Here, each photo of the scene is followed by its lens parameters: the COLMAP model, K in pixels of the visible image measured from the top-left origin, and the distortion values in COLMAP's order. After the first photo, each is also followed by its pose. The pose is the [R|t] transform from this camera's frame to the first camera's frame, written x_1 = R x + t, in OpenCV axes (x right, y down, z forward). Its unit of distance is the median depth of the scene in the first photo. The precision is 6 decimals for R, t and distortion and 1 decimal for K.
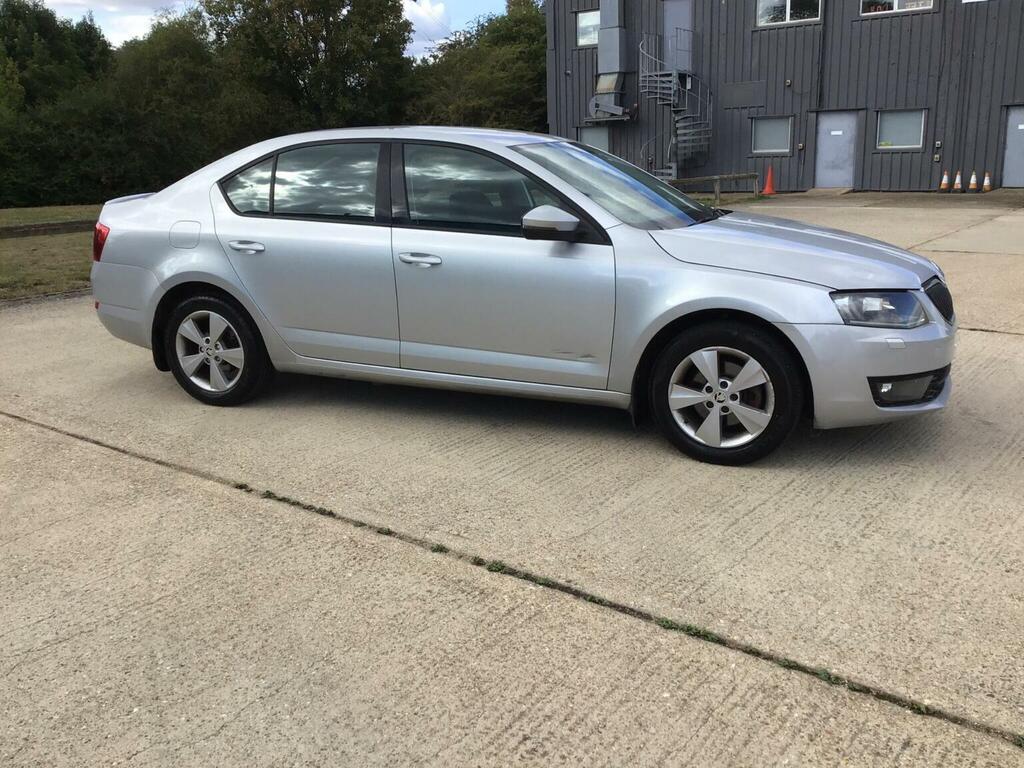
lens RADIAL K [[923.3, 0, 522.2], [0, 923.3, 385.6], [0, 0, 1]] dist [0.107191, -0.172599]
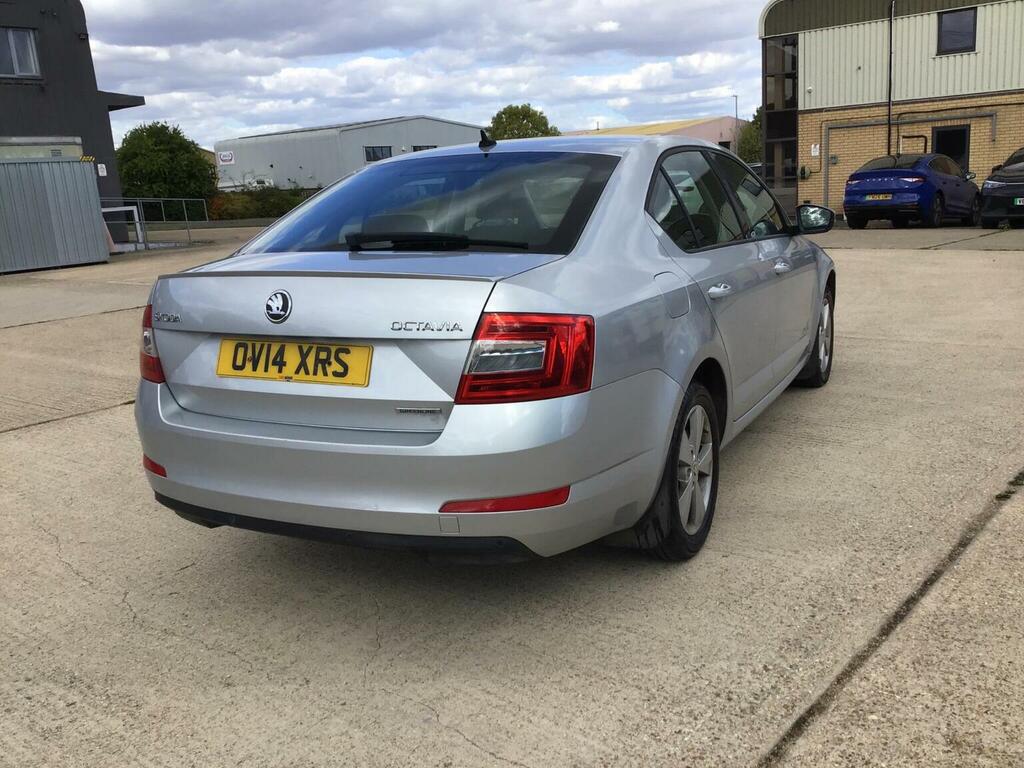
lens RADIAL K [[925.1, 0, 519.0], [0, 925.1, 386.9], [0, 0, 1]] dist [0.106874, -0.164524]
pose [[0.053589, -0.203369, 0.977634, -1.027617], [0.296499, 0.938128, 0.178898, -0.258338], [-0.953529, 0.280280, 0.110572, 1.109618]]
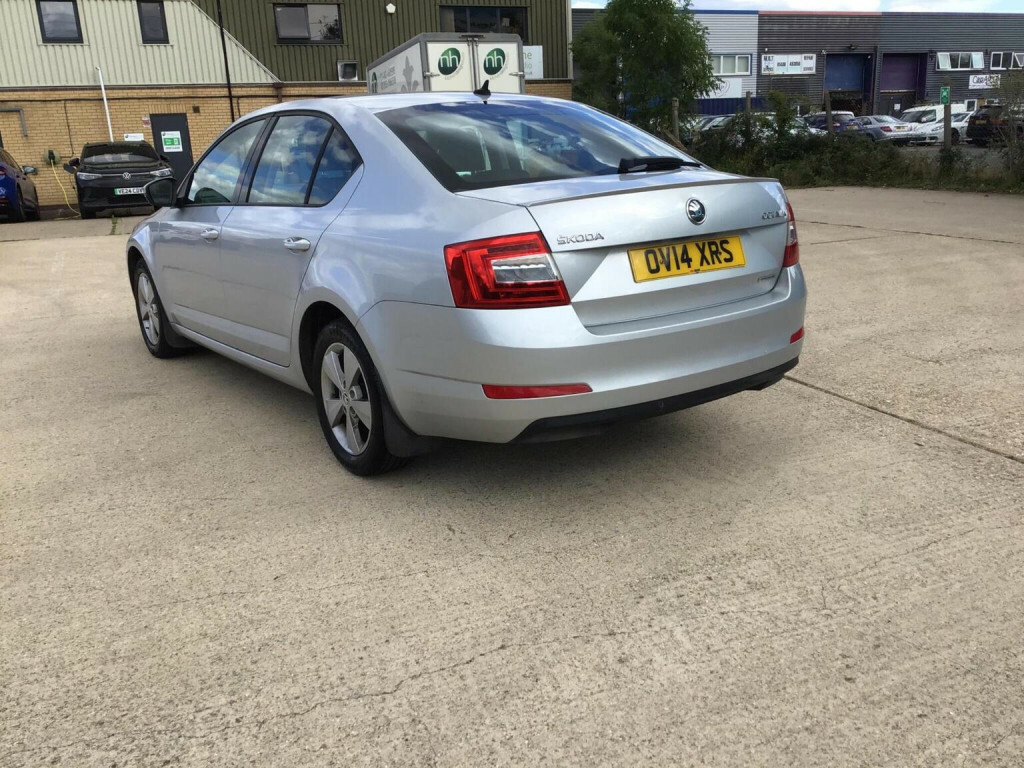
lens RADIAL K [[908.7, 0, 522.4], [0, 908.7, 400.2], [0, 0, 1]] dist [0.096728, -0.137738]
pose [[-0.855056, -0.097903, 0.509209, -0.732063], [0.178945, 0.865974, 0.466978, -0.455843], [-0.486680, 0.490413, -0.722937, 1.886991]]
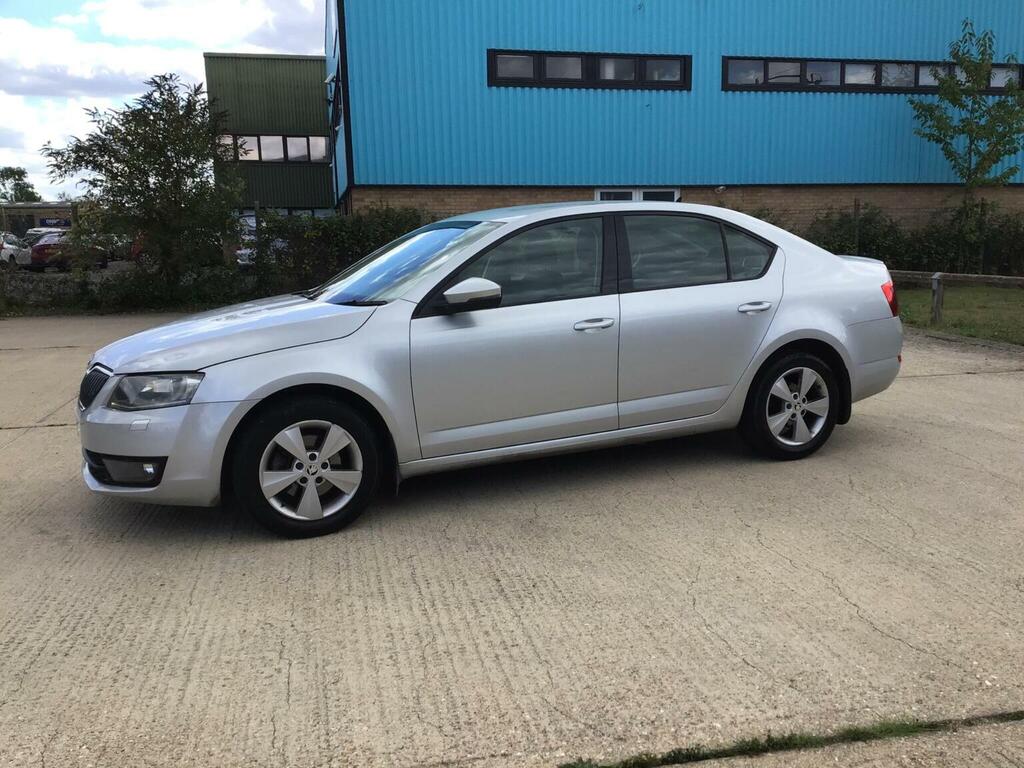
lens RADIAL K [[923.3, 0, 522.2], [0, 923.3, 385.6], [0, 0, 1]] dist [0.107191, -0.172599]
pose [[-0.663118, 0.156704, -0.731928, 0.824456], [-0.155103, 0.927850, 0.339172, -0.478286], [0.732268, 0.338436, -0.590969, 1.816202]]
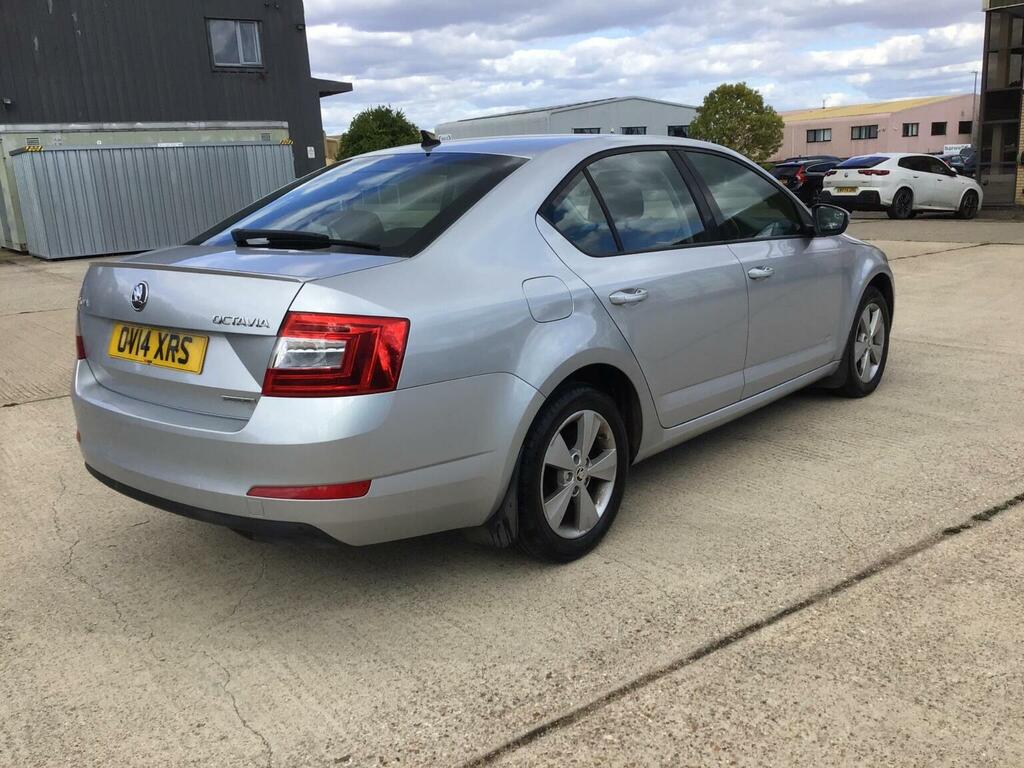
lens RADIAL K [[923.3, 0, 522.2], [0, 923.3, 385.6], [0, 0, 1]] dist [0.107191, -0.172599]
pose [[0.279328, -0.211398, 0.936636, -1.001223], [0.273966, 0.952461, 0.133266, -0.204901], [-0.920282, 0.219382, 0.323965, 0.881377]]
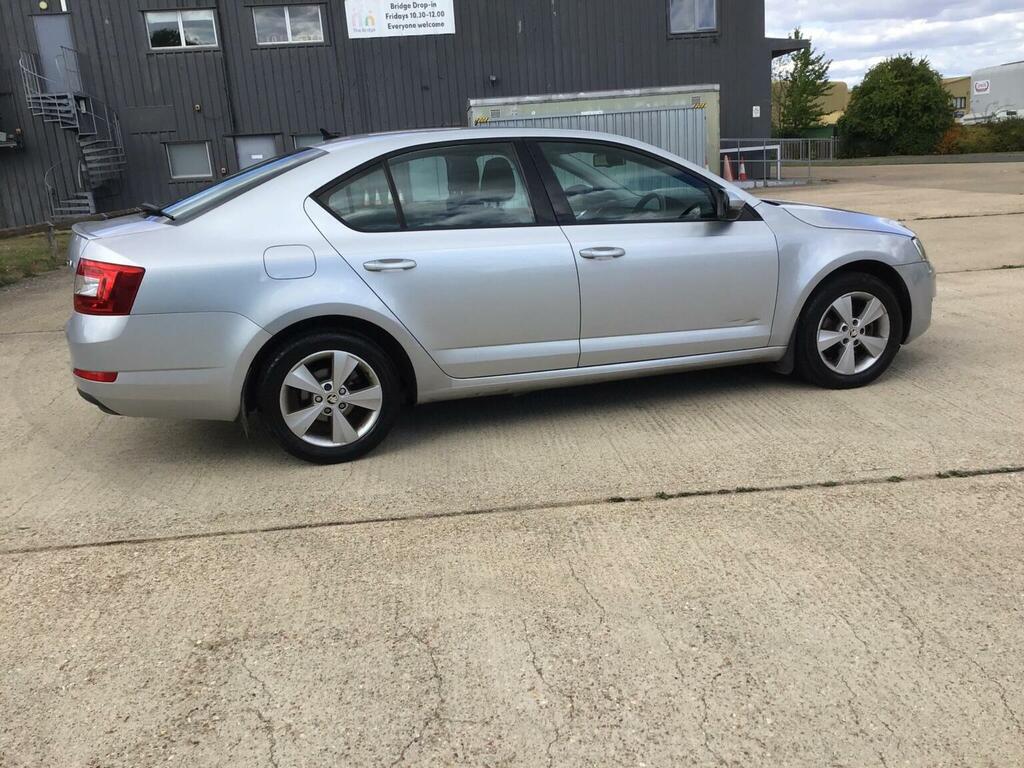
lens RADIAL K [[923.3, 0, 522.2], [0, 923.3, 385.6], [0, 0, 1]] dist [0.107191, -0.172599]
pose [[0.747128, -0.182678, 0.639085, -0.791661], [0.202039, 0.978412, 0.043477, -0.053738], [-0.633230, 0.096637, 0.767907, 0.278192]]
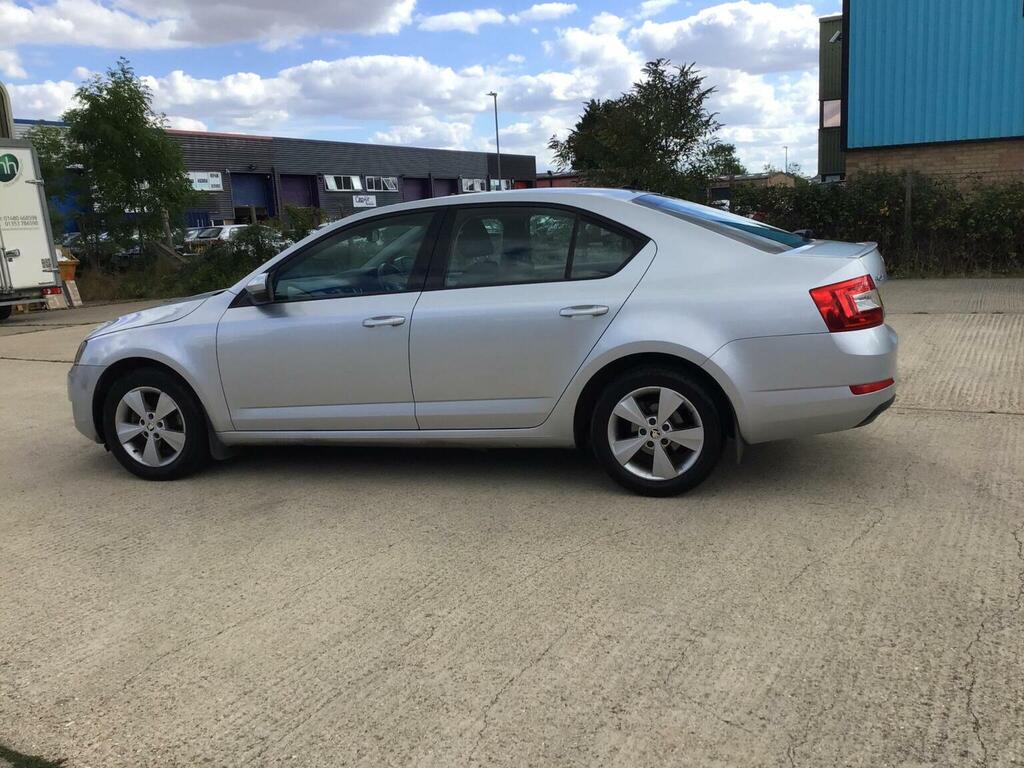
lens RADIAL K [[916.7, 0, 517.1], [0, 916.7, 397.4], [0, 0, 1]] dist [0.108980, -0.179915]
pose [[-0.990819, 0.089726, -0.101127, 0.012055], [0.037820, 0.902109, 0.429847, -0.558529], [0.129796, 0.422076, -0.897221, 2.195838]]
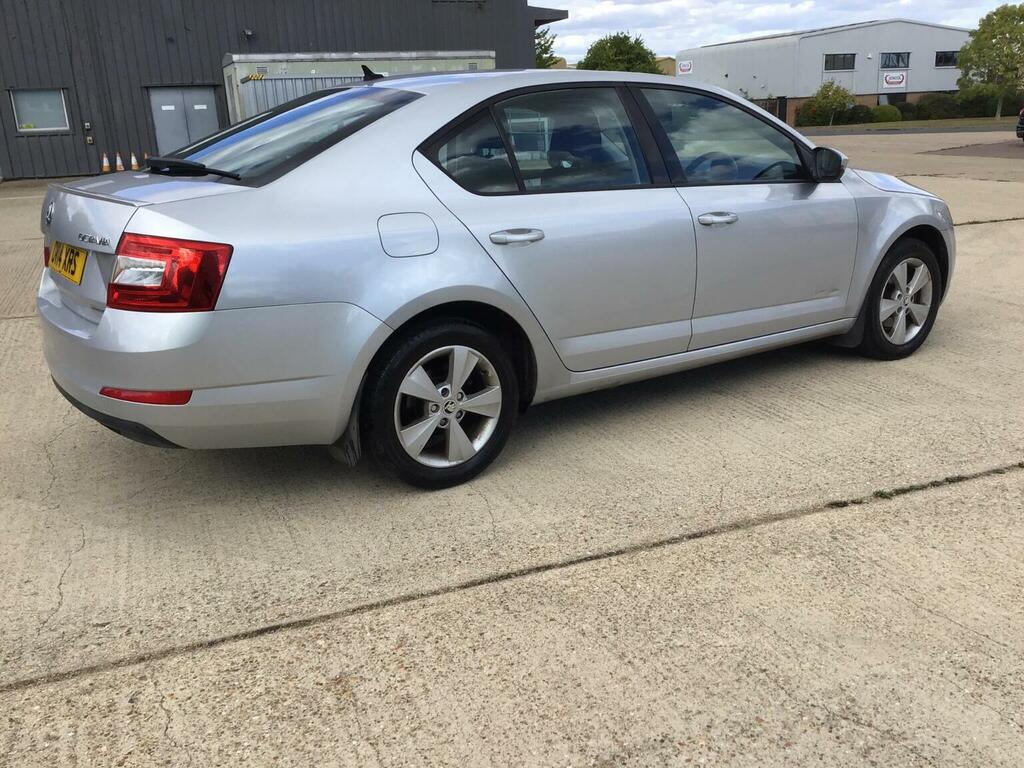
lens RADIAL K [[916.7, 0, 517.1], [0, 916.7, 397.4], [0, 0, 1]] dist [0.108980, -0.179915]
pose [[0.522095, -0.251461, 0.814975, -0.906939], [0.231008, 0.961523, 0.148688, -0.139593], [-0.821006, 0.110636, 0.560097, 0.639484]]
